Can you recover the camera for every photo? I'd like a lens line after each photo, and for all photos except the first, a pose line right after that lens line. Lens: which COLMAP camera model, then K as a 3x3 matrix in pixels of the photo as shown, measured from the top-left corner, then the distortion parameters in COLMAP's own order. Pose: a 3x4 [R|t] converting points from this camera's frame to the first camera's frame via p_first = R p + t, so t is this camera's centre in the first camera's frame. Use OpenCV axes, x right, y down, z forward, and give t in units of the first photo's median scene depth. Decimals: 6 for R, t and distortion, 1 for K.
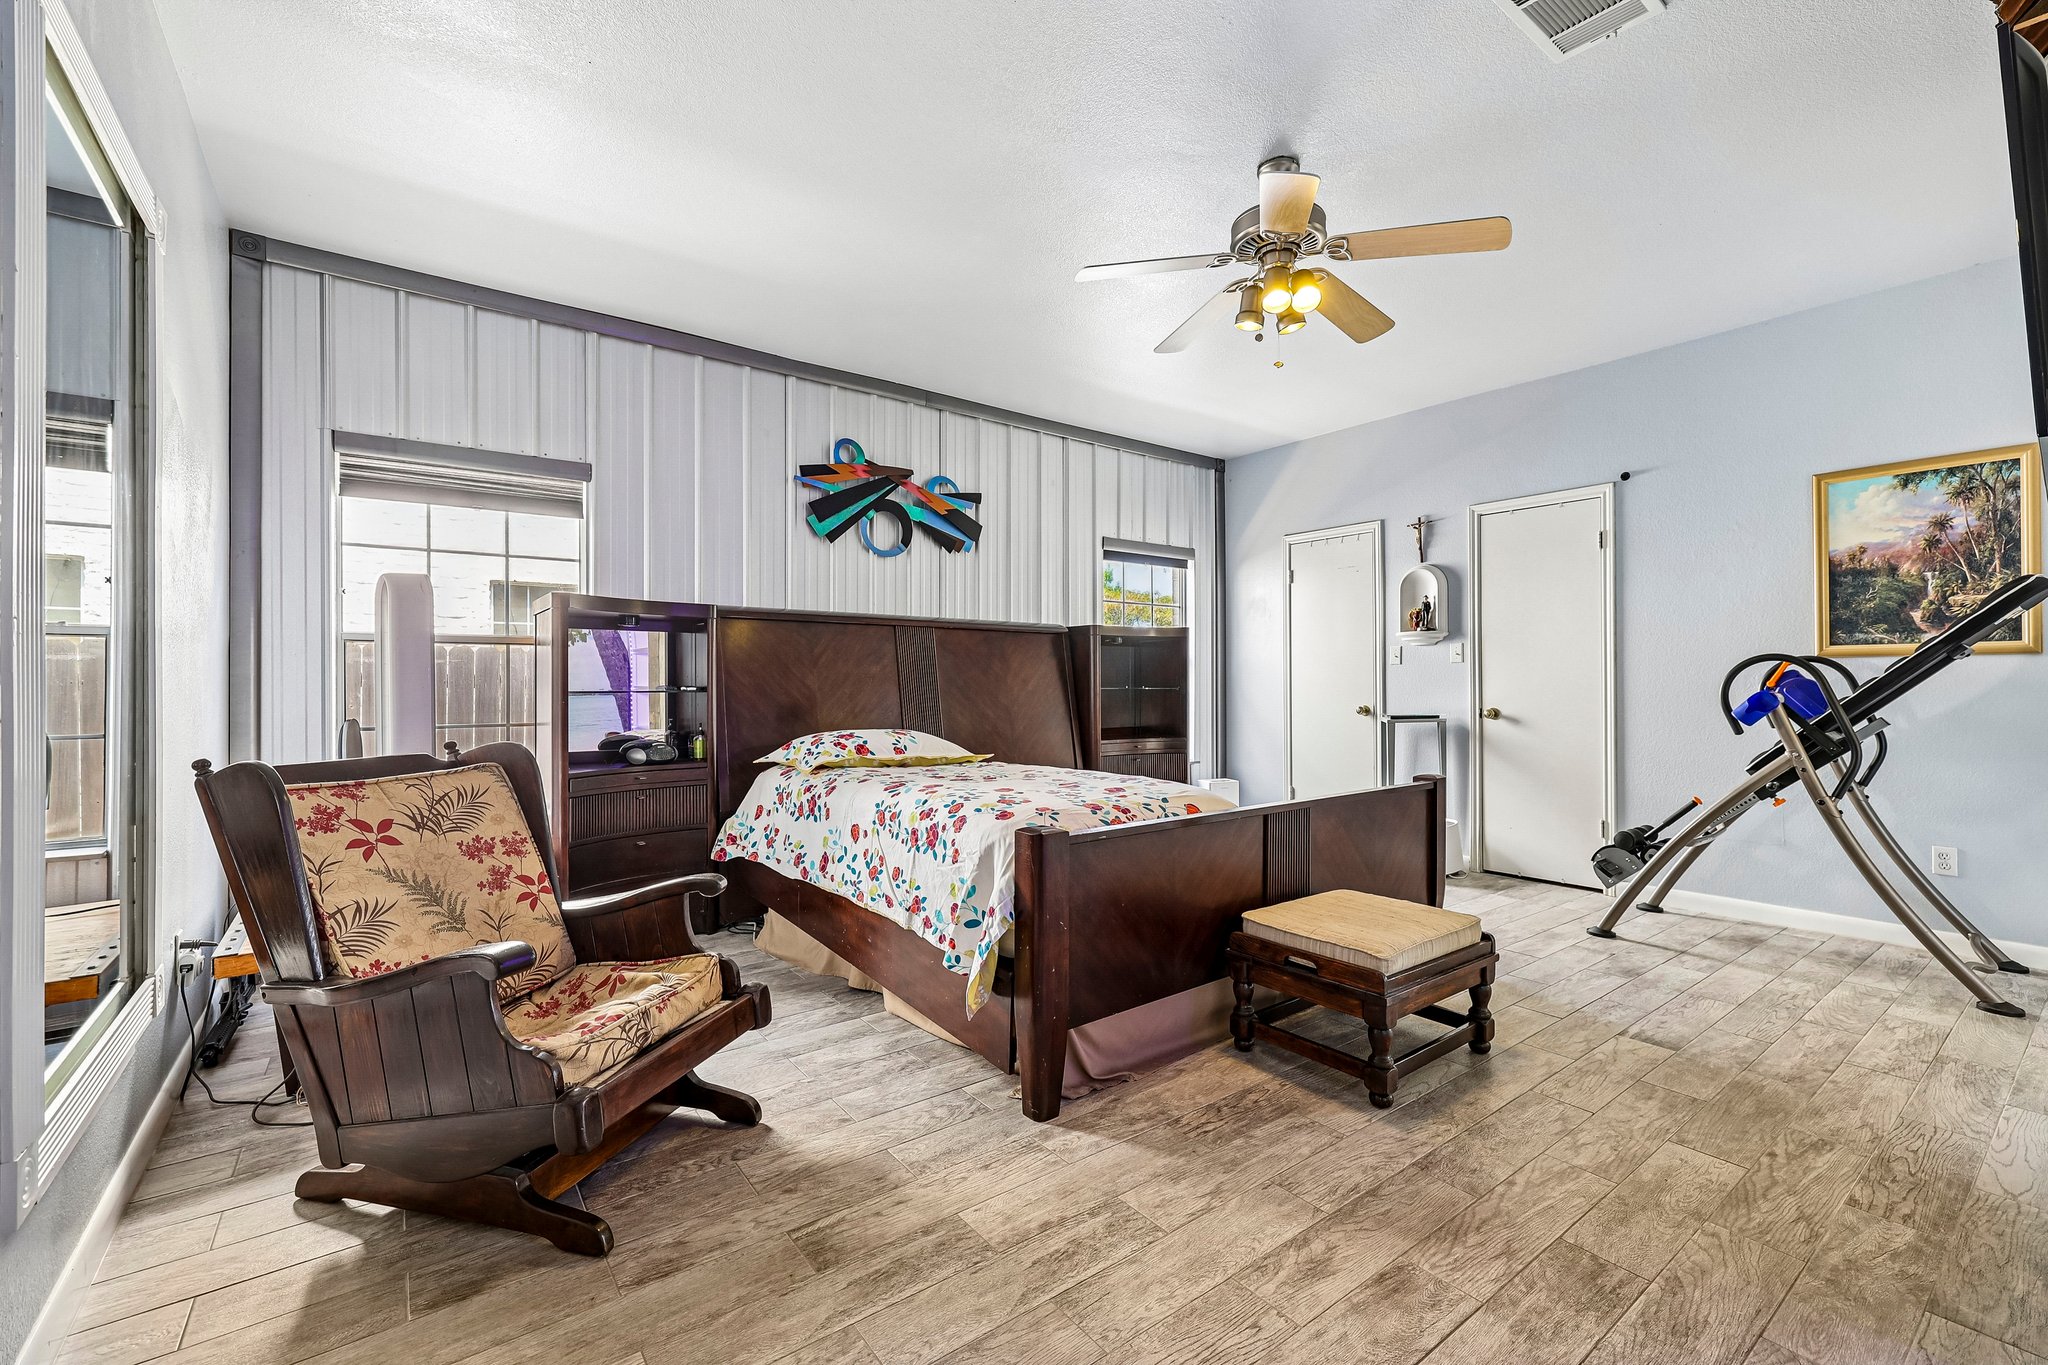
lens RADIAL K [[861.3, 0, 1027.6], [0, 861.3, 678.6], [0, 0, 1]] dist [-0.000611, 0.000005]
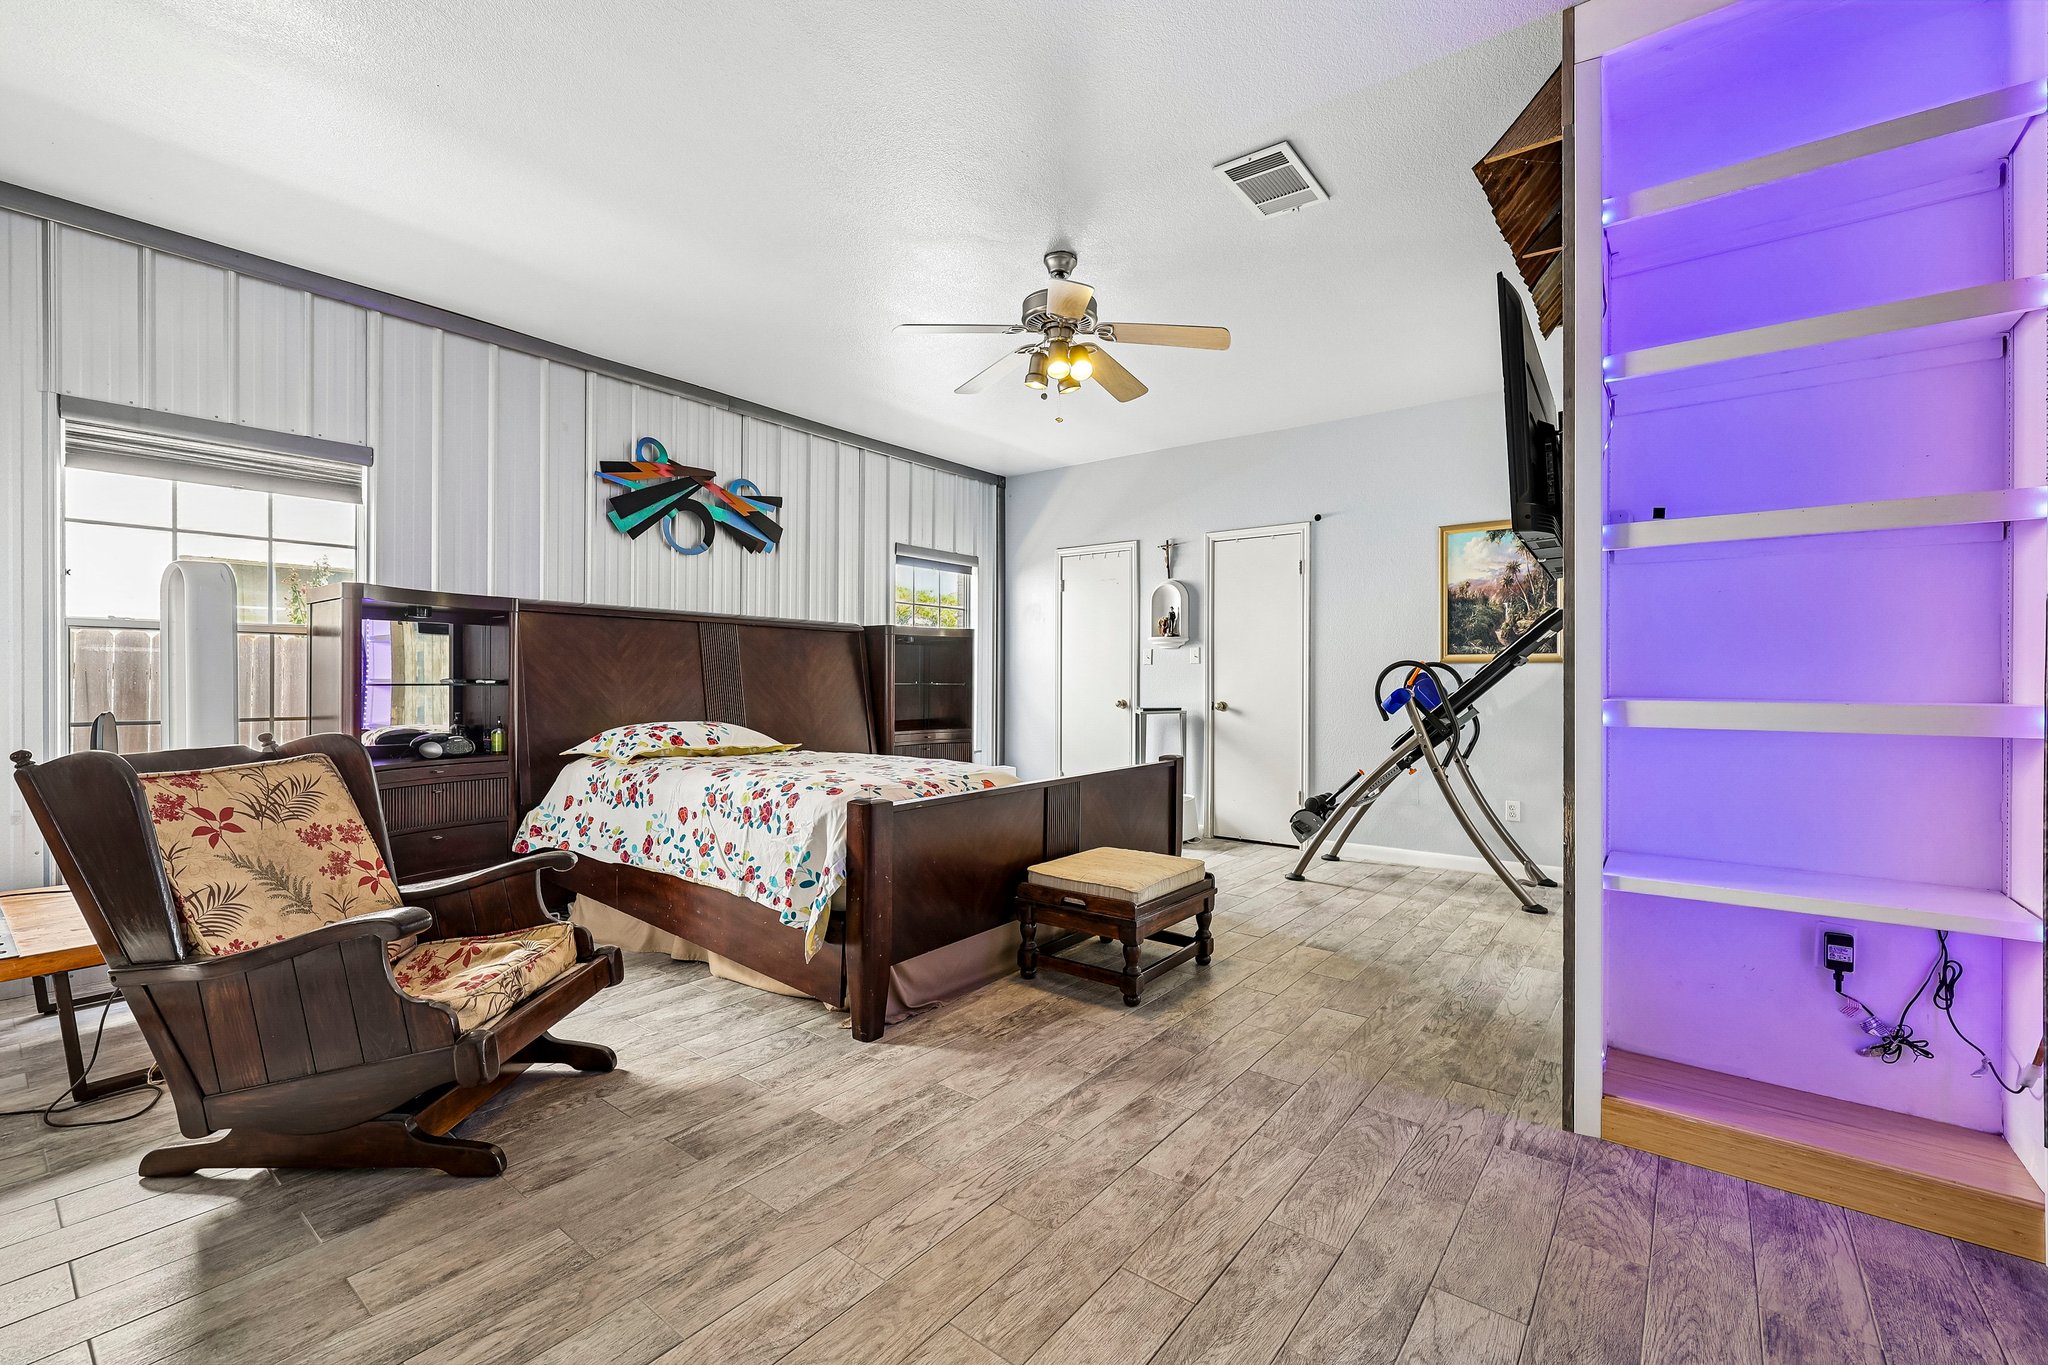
lens RADIAL K [[861.3, 0, 1027.6], [0, 861.3, 678.6], [0, 0, 1]] dist [-0.000611, 0.000005]
pose [[0.965498, 0.006779, 0.260321, -0.076996], [-0.008119, 0.999959, 0.004073, -0.001651], [-0.260283, -0.006046, 0.965514, -0.195005]]
